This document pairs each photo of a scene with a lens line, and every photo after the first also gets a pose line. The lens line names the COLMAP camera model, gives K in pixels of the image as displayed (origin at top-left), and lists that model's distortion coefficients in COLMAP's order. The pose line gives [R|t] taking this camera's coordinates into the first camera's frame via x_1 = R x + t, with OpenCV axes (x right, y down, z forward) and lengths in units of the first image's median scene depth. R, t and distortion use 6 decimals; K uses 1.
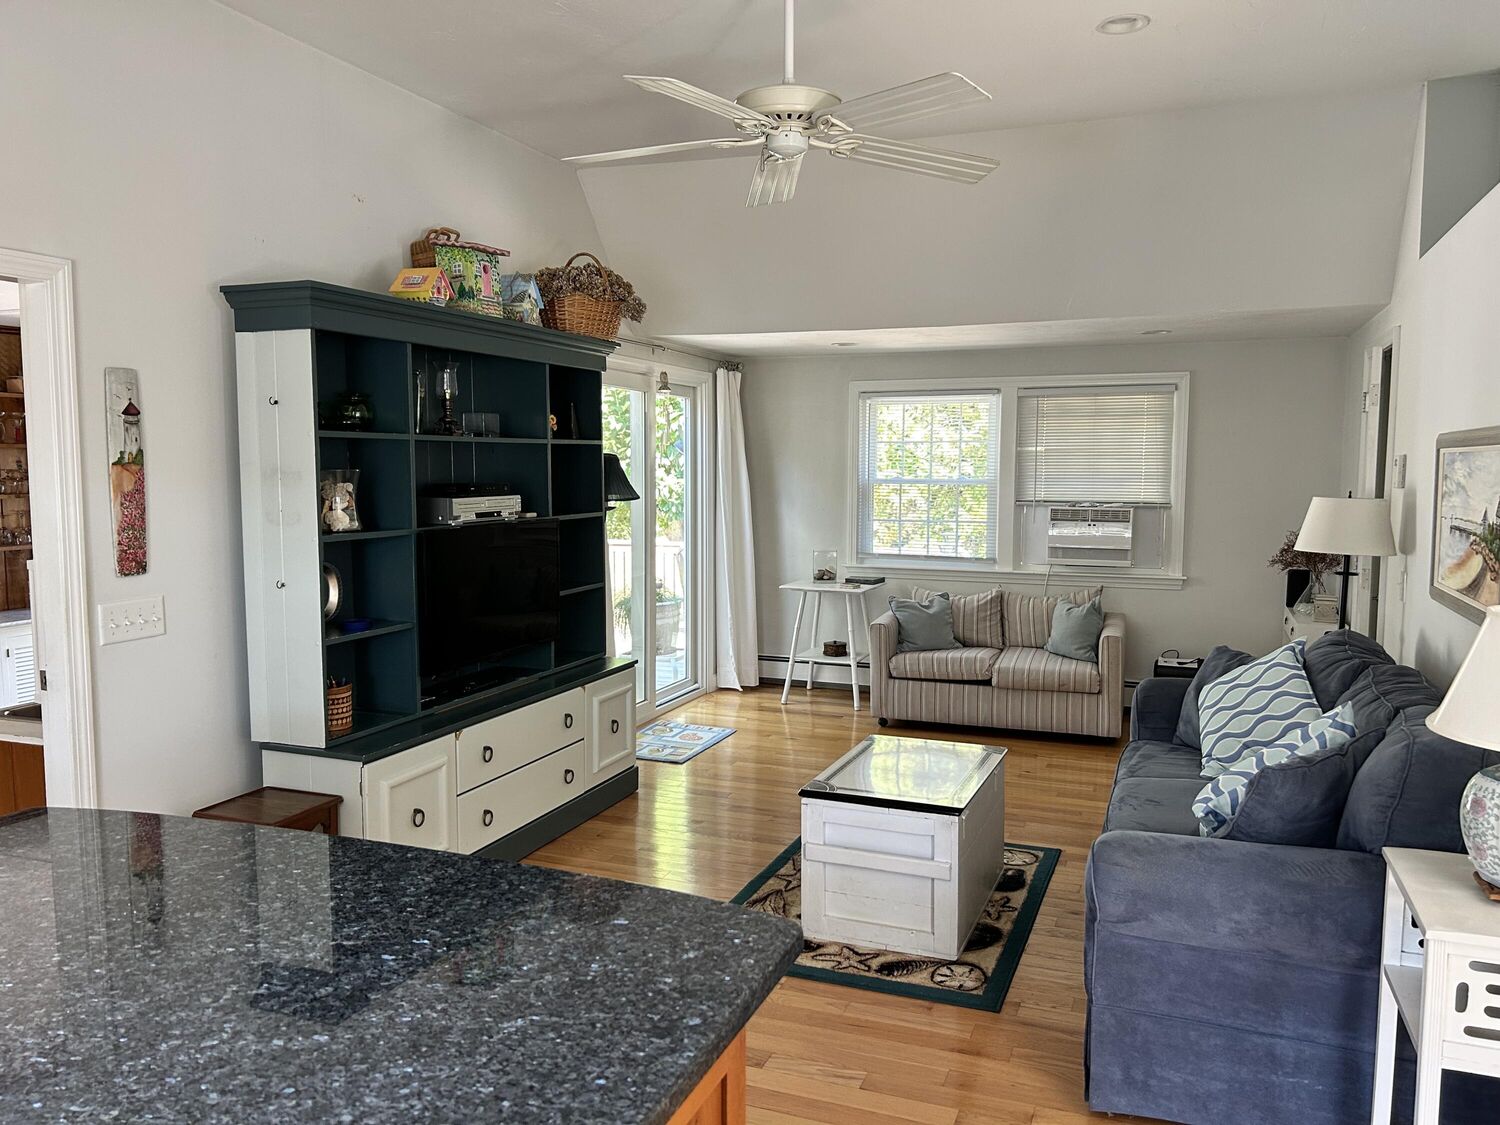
lens RADIAL K [[1132.5, 0, 749.4], [0, 1132.5, 565.9], [0, 0, 1]] dist [0.033654, -0.022652]
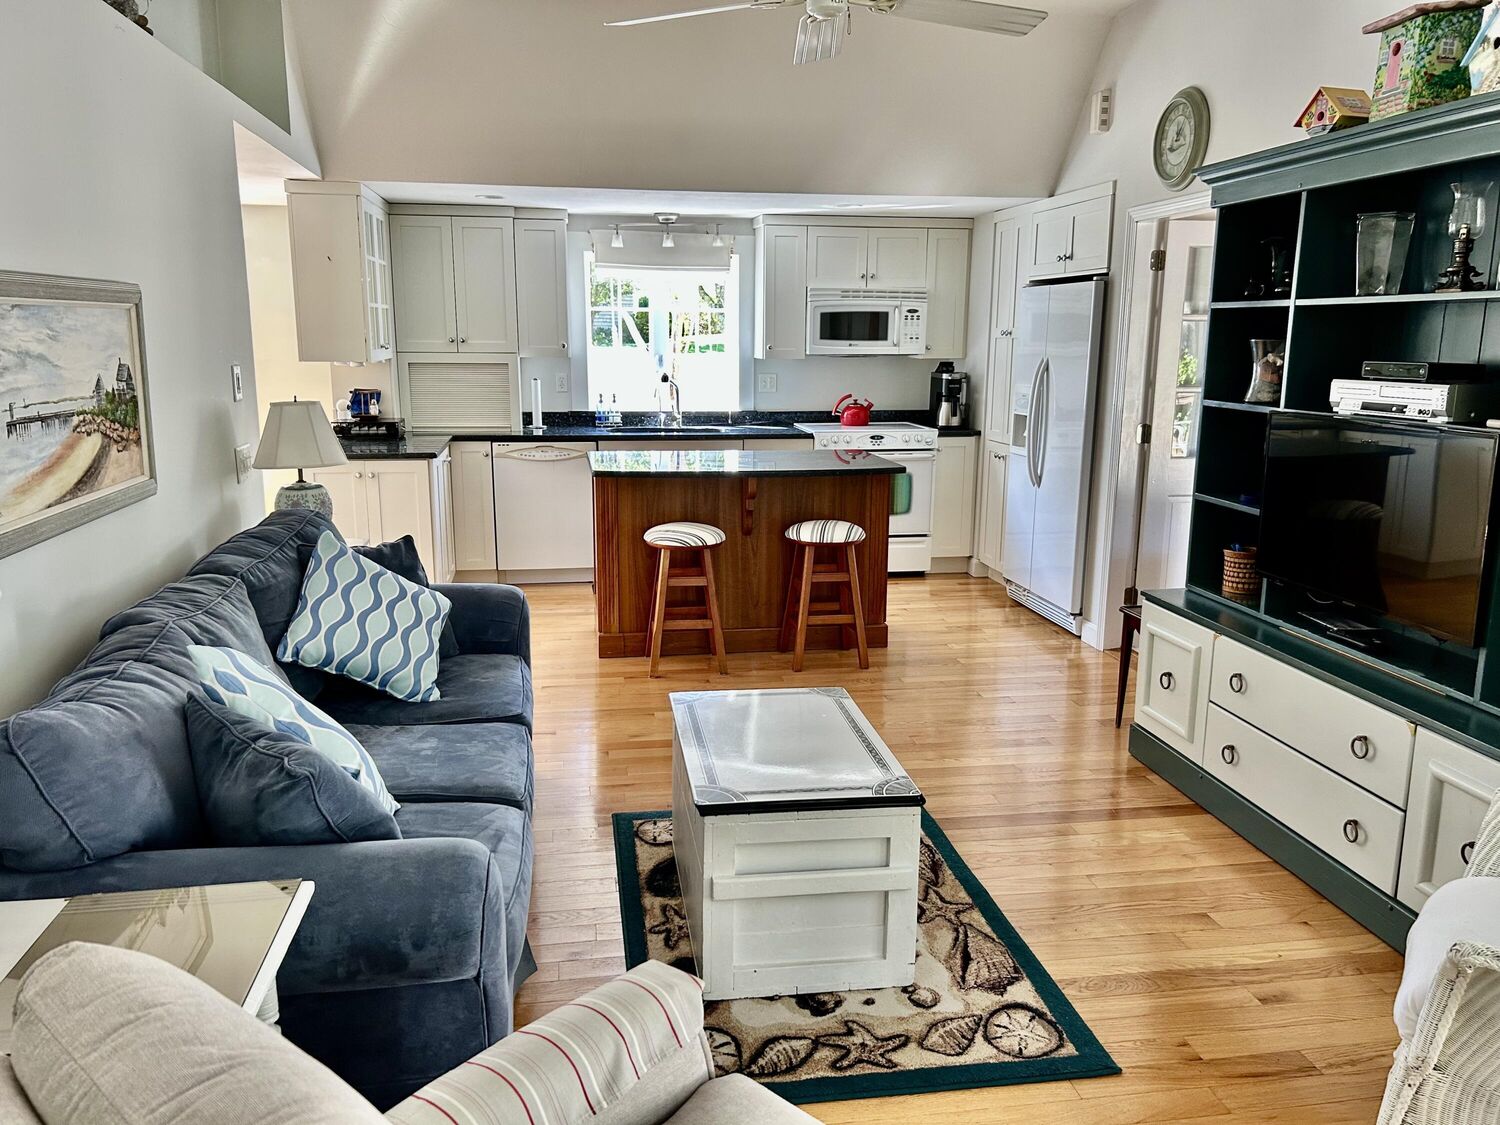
lens RADIAL K [[1132.5, 0, 747.8], [0, 1132.5, 564.1], [0, 0, 1]] dist [0.033654, -0.022652]
pose [[-0.858102, 0.097662, -0.504107, 0.537171], [-0.055893, 0.958147, 0.280767, -0.146305], [0.510429, 0.269103, -0.816729, 1.589261]]
